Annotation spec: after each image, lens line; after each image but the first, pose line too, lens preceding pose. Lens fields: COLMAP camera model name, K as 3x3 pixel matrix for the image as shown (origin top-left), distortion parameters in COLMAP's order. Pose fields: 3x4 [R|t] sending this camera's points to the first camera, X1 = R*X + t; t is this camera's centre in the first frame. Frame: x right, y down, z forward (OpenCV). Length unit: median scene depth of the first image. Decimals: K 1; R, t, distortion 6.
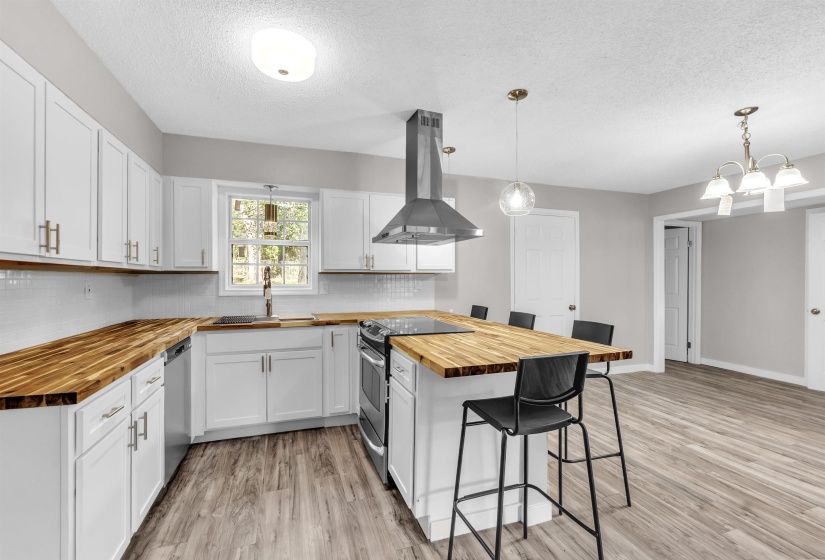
lens RADIAL K [[361.6, 0, 407.8], [0, 361.6, 279.5], [0, 0, 1]] dist [-0.007363, 0.002986]
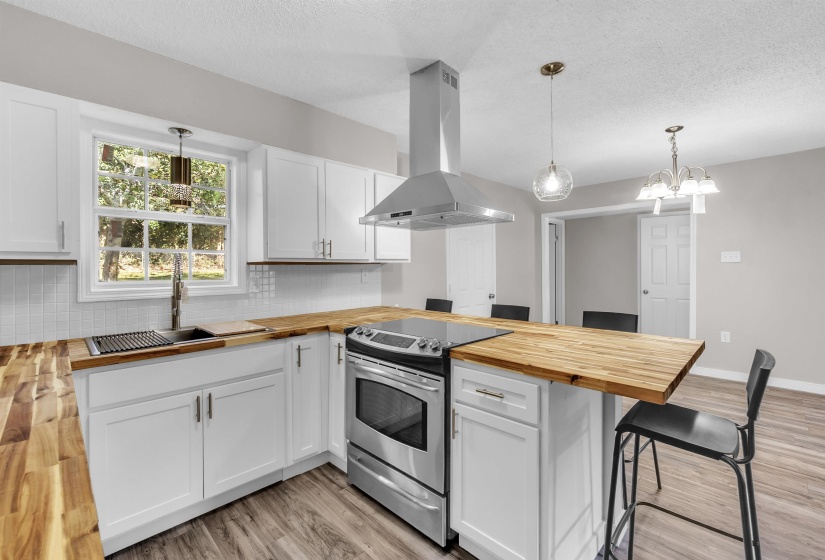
lens RADIAL K [[361.6, 0, 410.0], [0, 361.6, 266.6], [0, 0, 1]] dist [-0.007363, 0.002986]
pose [[0.898372, -0.004678, 0.439211, -0.335902], [0.007579, 0.999960, -0.004851, -0.006682], [-0.439171, 0.007687, 0.898371, 0.267657]]
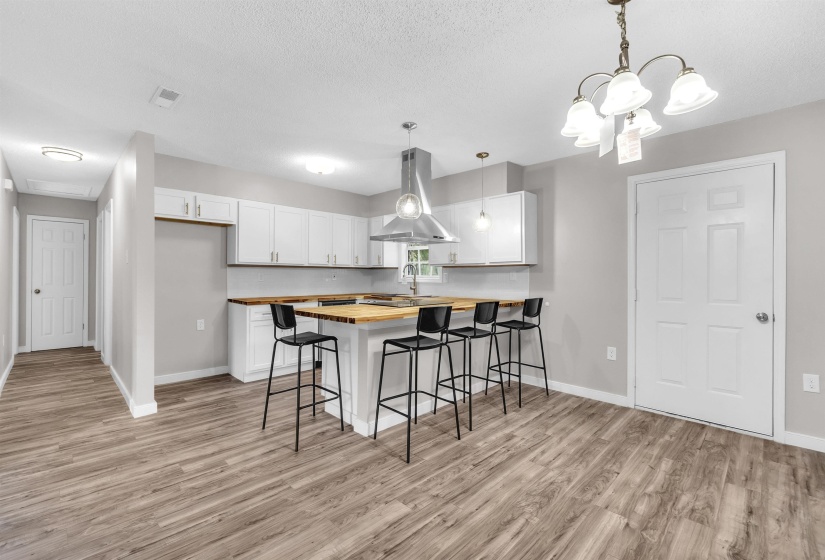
lens RADIAL K [[361.6, 0, 411.2], [0, 361.6, 276.4], [0, 0, 1]] dist [-0.007363, 0.002986]
pose [[0.442004, 0.004321, -0.897003, 1.159776], [-0.006933, 0.999975, 0.001401, 0.020211], [0.896986, 0.005600, 0.442023, 0.346291]]
